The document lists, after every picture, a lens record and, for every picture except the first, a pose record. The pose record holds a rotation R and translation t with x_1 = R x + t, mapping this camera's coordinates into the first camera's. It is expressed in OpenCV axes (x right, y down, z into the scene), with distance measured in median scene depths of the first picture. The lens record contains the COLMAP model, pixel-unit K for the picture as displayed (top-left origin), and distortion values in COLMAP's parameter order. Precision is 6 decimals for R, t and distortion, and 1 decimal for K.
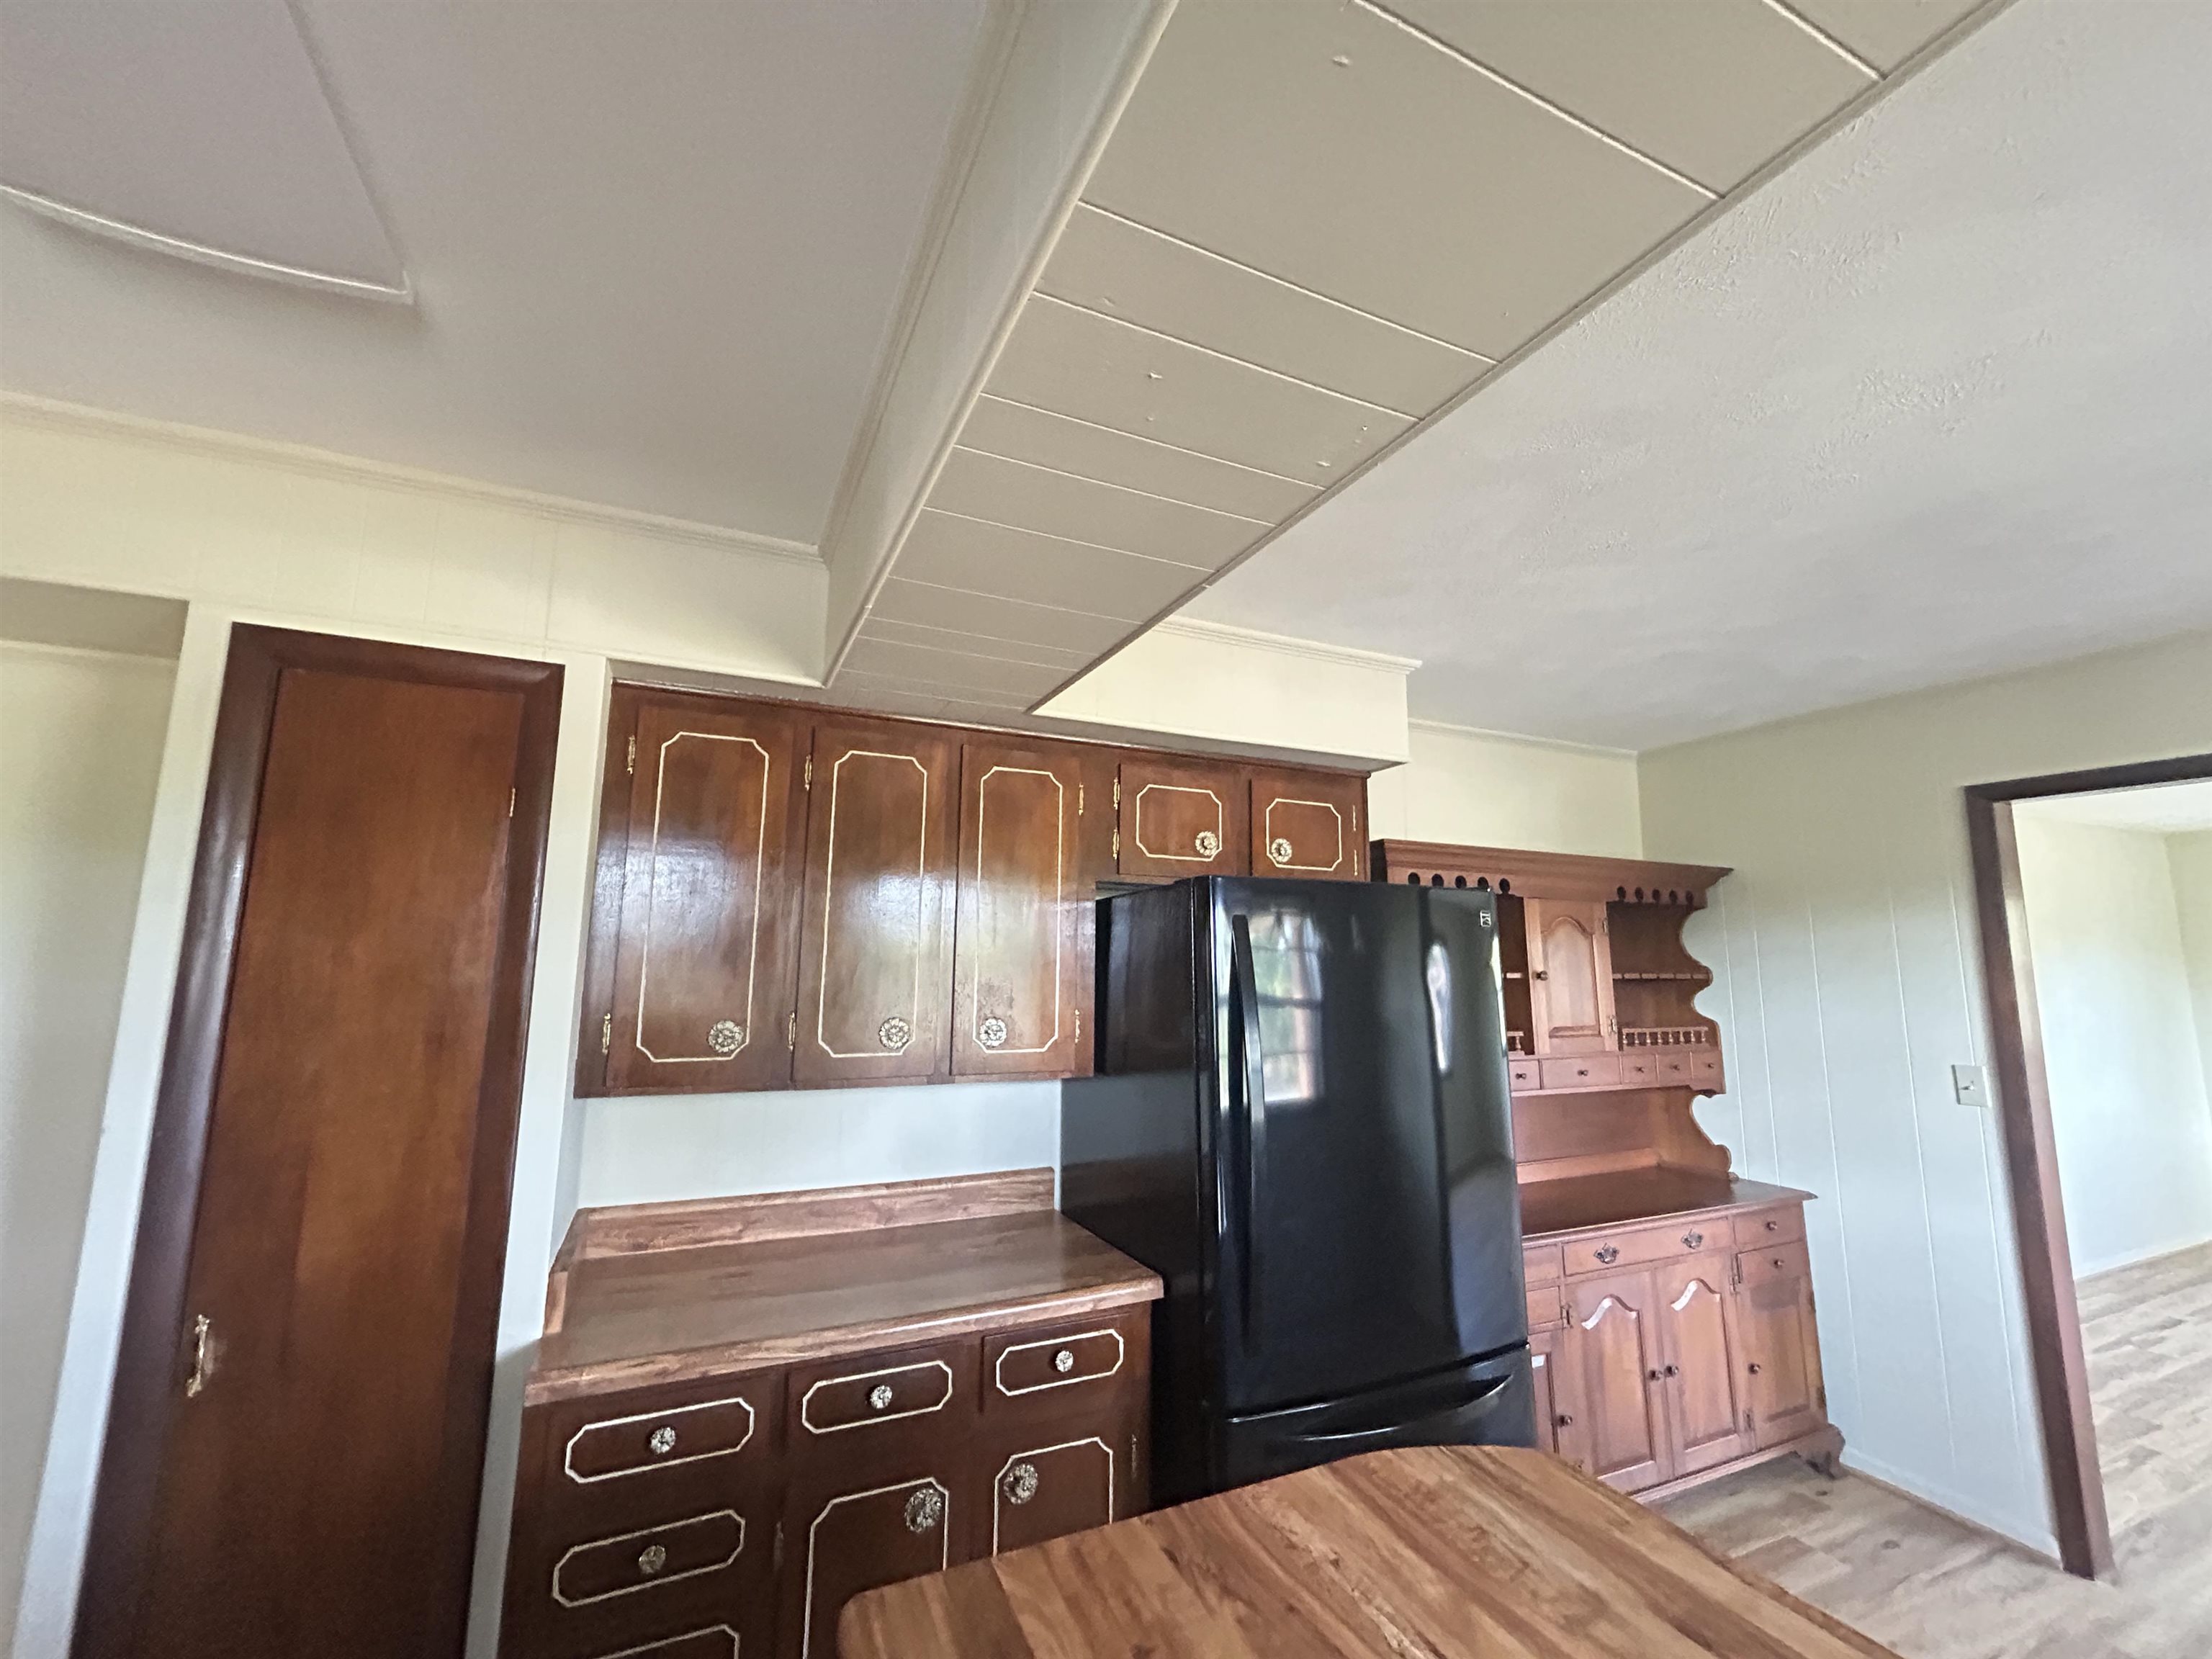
lens RADIAL K [[898.1, 0, 1100.9], [0, 898.1, 821.3], [0, 0, 1]] dist [0.003523, -0.001570]
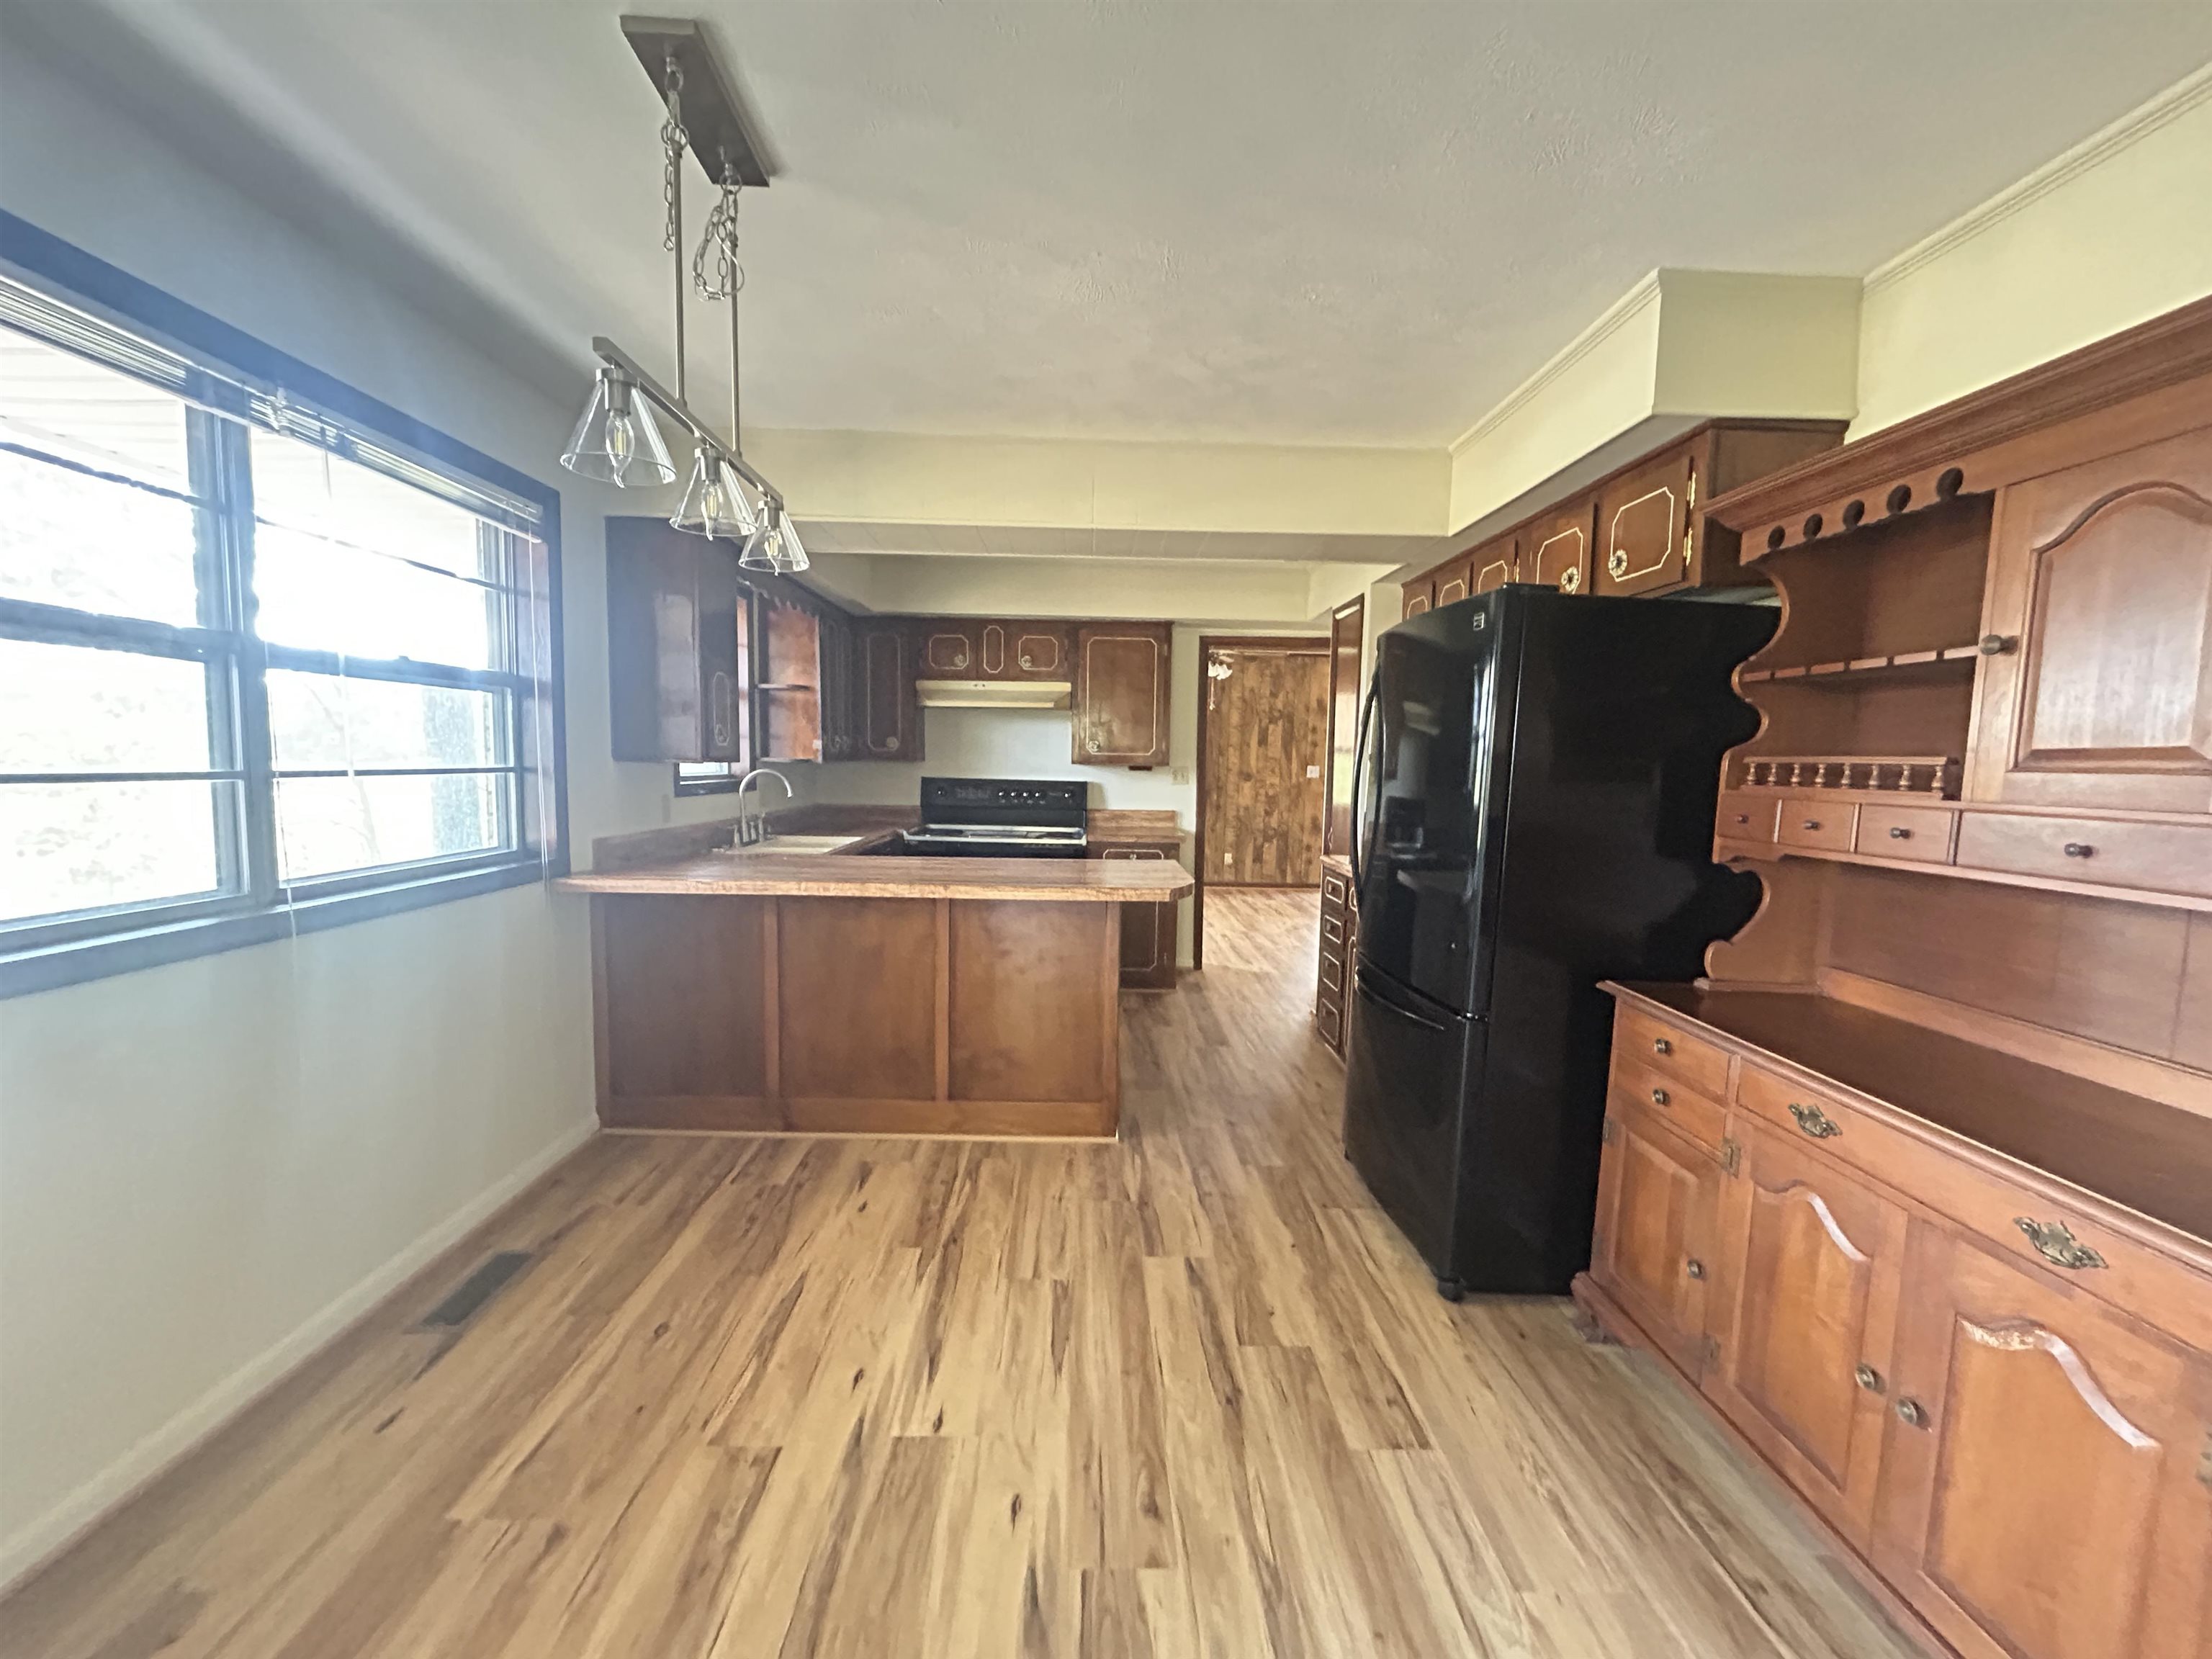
lens RADIAL K [[898.1, 0, 1107.6], [0, 898.1, 819.2], [0, 0, 1]] dist [0.003523, -0.001570]
pose [[-0.391851, 0.039657, -0.919174, 1.167826], [0.114375, 0.993420, -0.005899, 0.220240], [0.912892, -0.107442, -0.393808, 0.767546]]
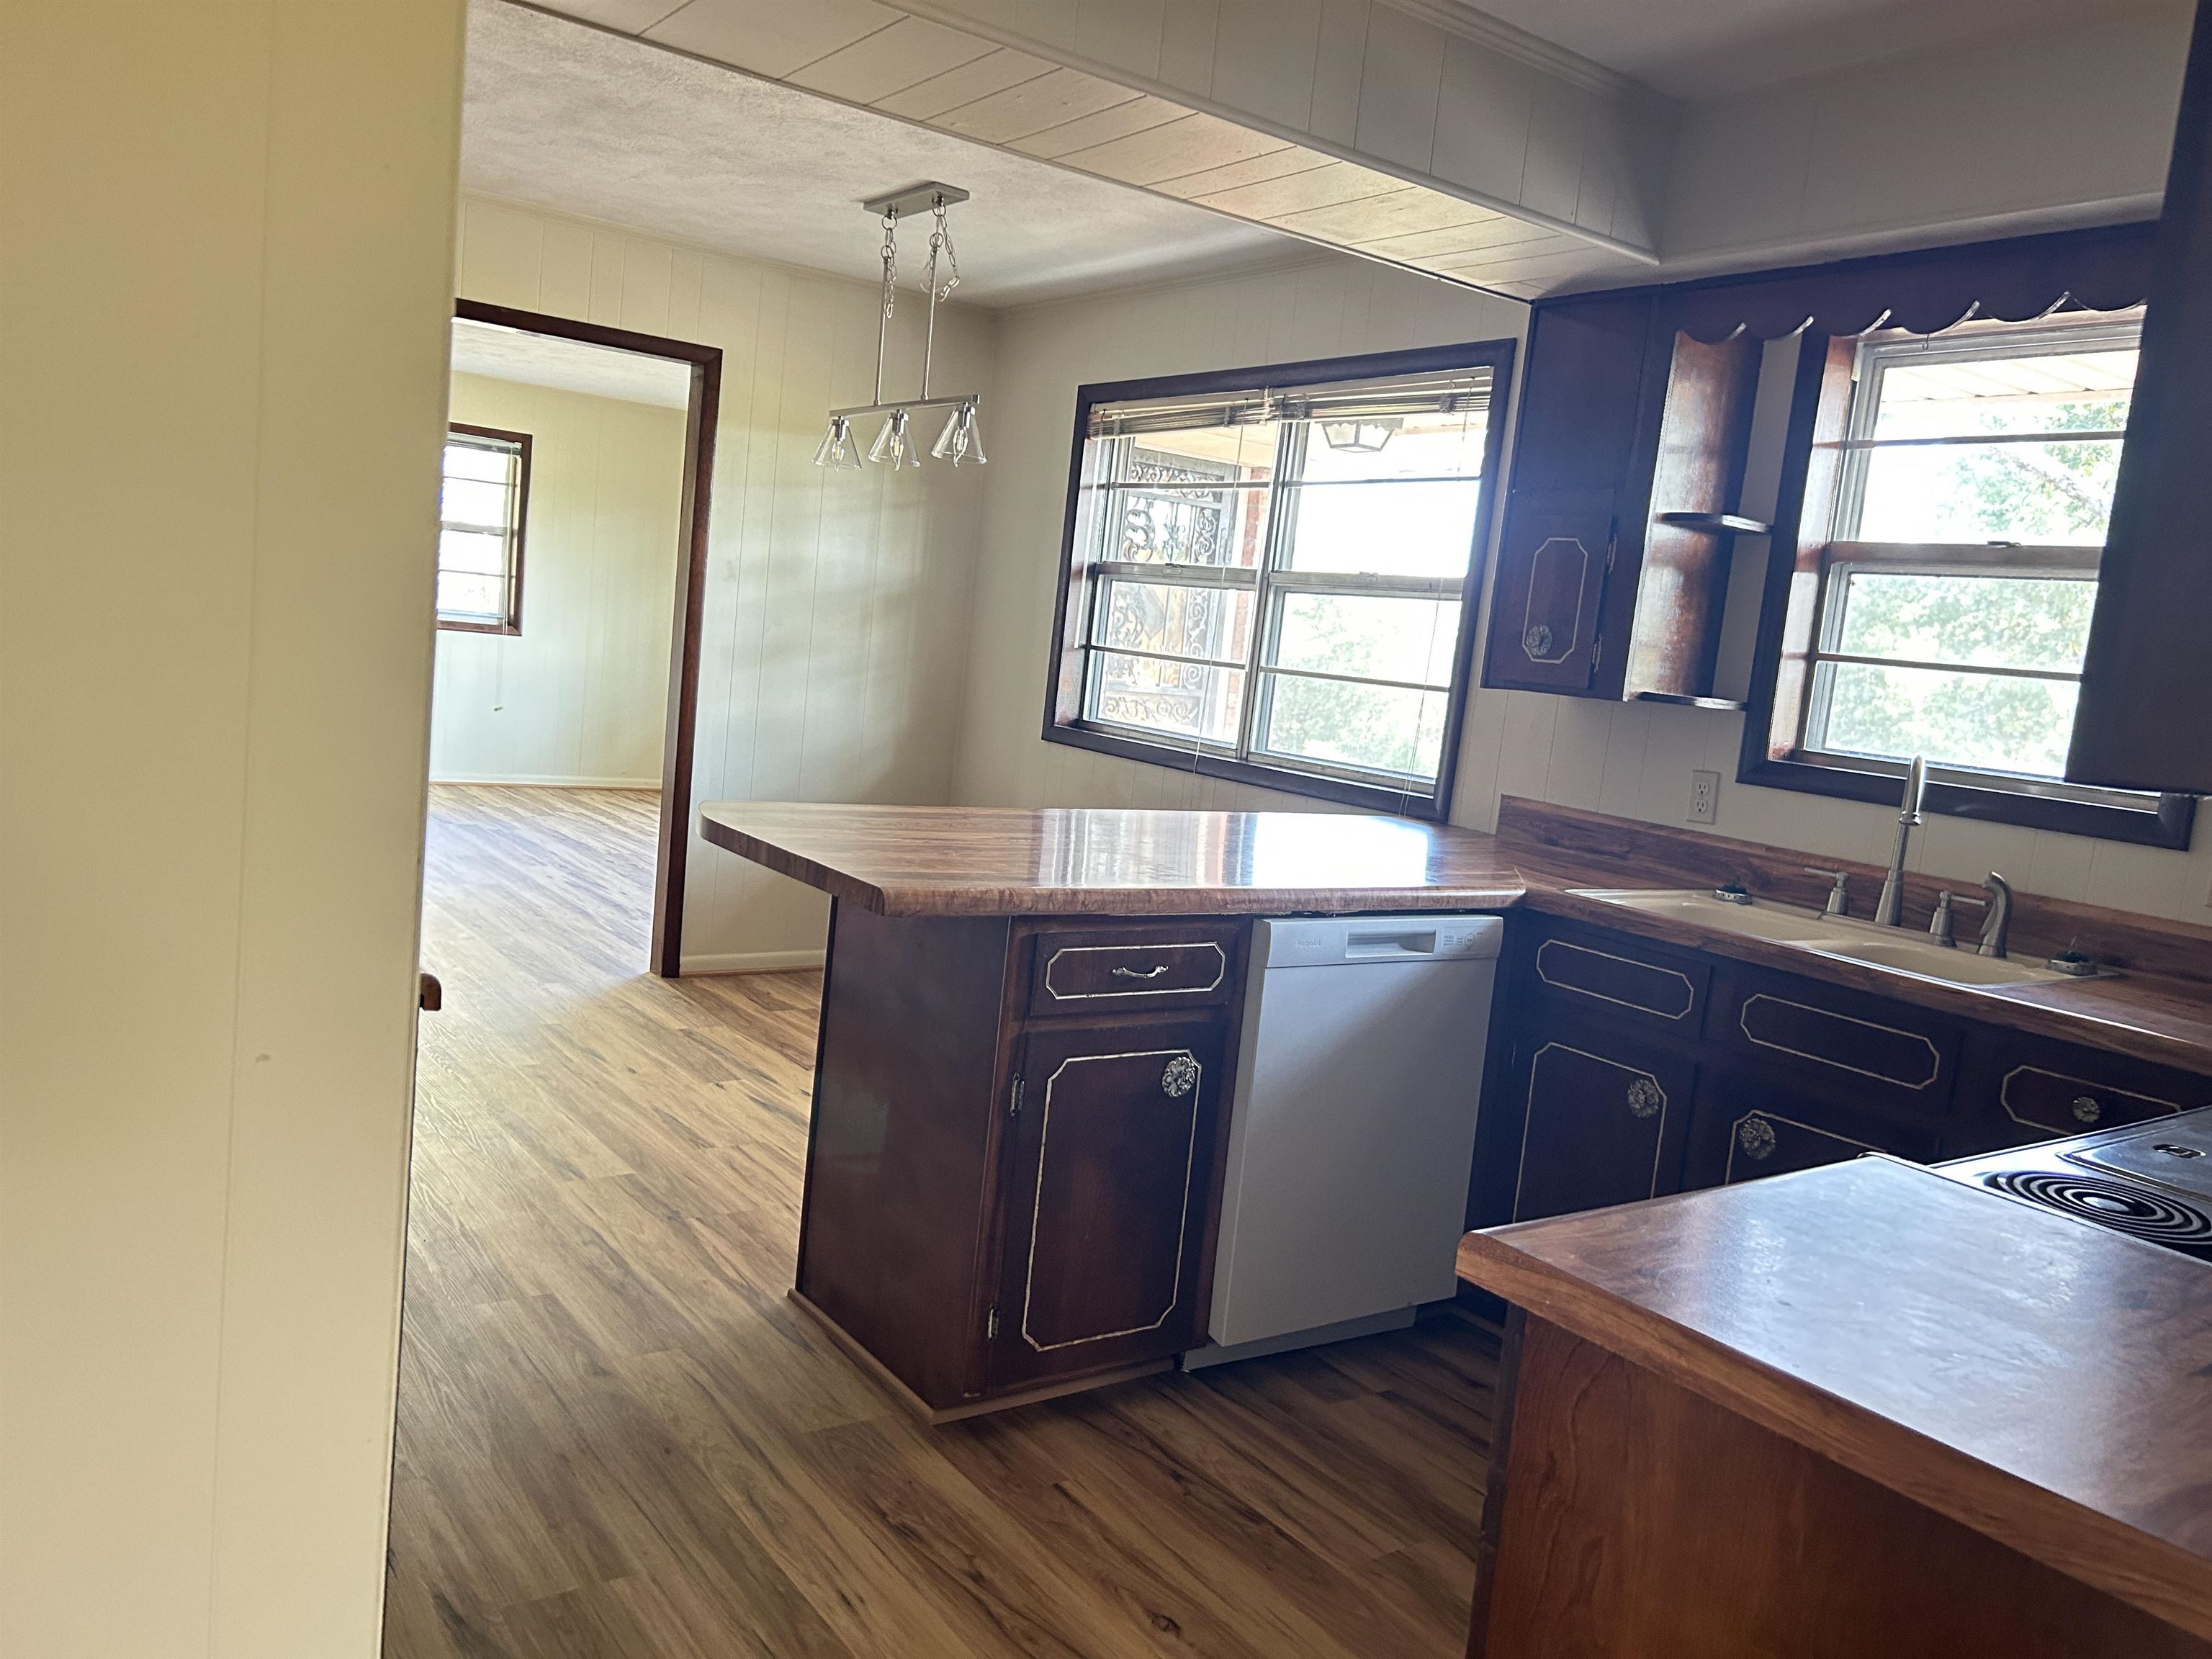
lens RADIAL K [[1673.1, 0, 1095.7], [0, 1673.1, 822.1], [0, 0, 1]] dist [0.051443, -0.017051]
pose [[-0.181173, -0.144506, 0.972777, -0.948104], [-0.249559, 0.963524, 0.096653, 0.137385], [-0.951261, -0.225254, -0.210627, 0.415631]]
